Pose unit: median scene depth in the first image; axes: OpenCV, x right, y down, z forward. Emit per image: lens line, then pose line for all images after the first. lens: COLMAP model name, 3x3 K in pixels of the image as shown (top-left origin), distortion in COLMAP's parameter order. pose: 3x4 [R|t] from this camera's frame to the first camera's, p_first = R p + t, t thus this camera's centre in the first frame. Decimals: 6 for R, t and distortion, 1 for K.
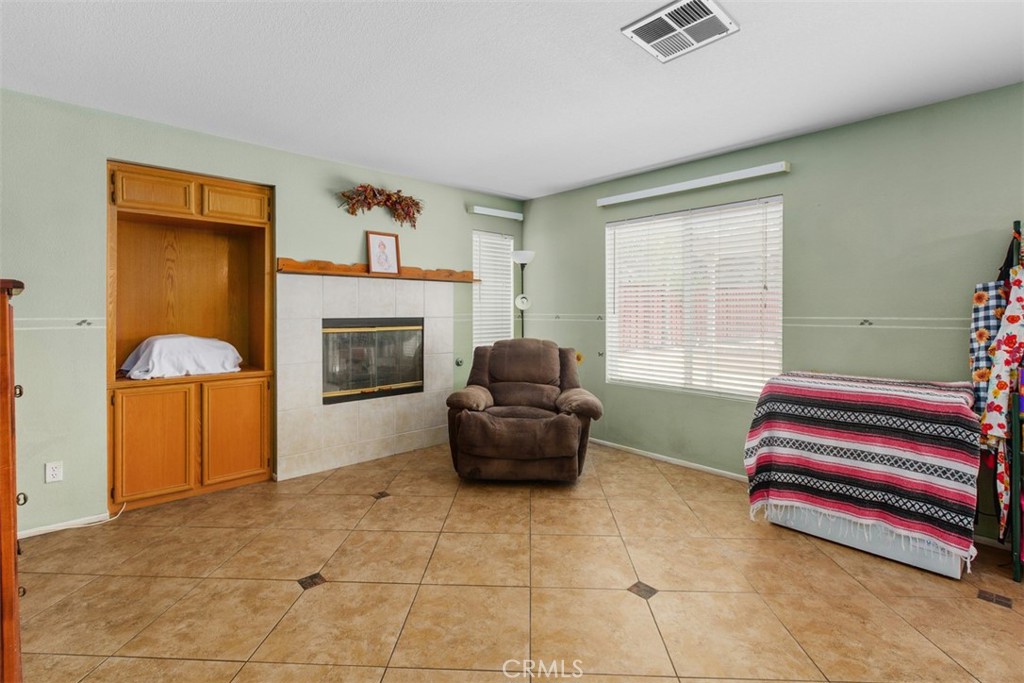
lens RADIAL K [[472.7, 0, 517.7], [0, 472.7, 306.8], [0, 0, 1]] dist [-0.002550, -0.001610]
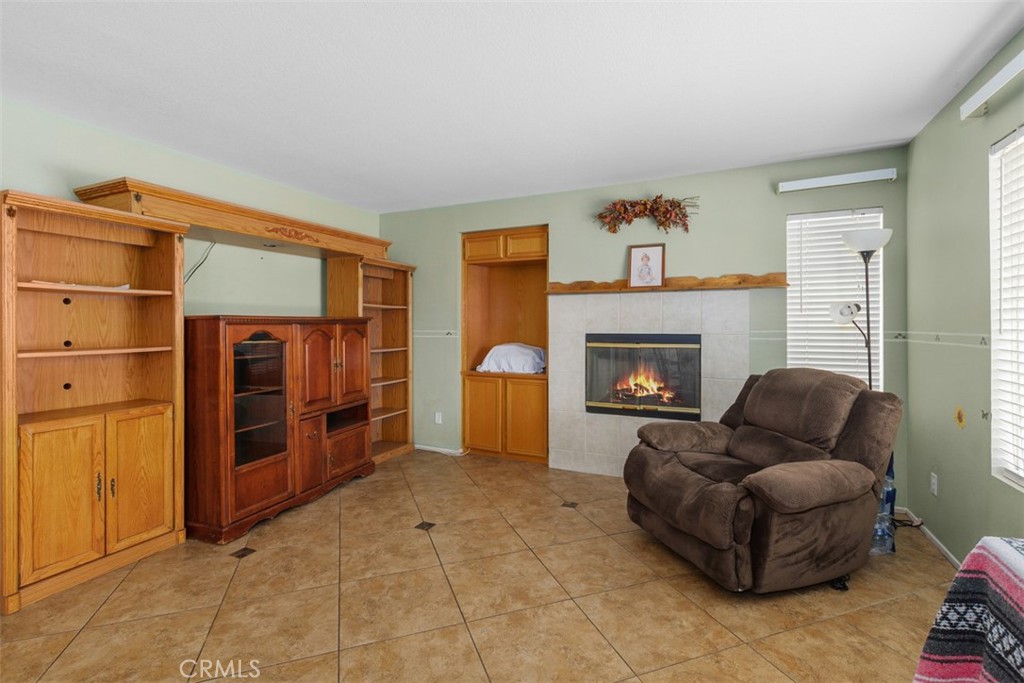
lens RADIAL K [[472.7, 0, 510.2], [0, 472.7, 323.2], [0, 0, 1]] dist [-0.002550, -0.001610]
pose [[0.366165, -0.005343, -0.930535, 0.582177], [0.008310, 0.999962, -0.002471, 0.002198], [0.930513, -0.006828, 0.366195, 0.464175]]
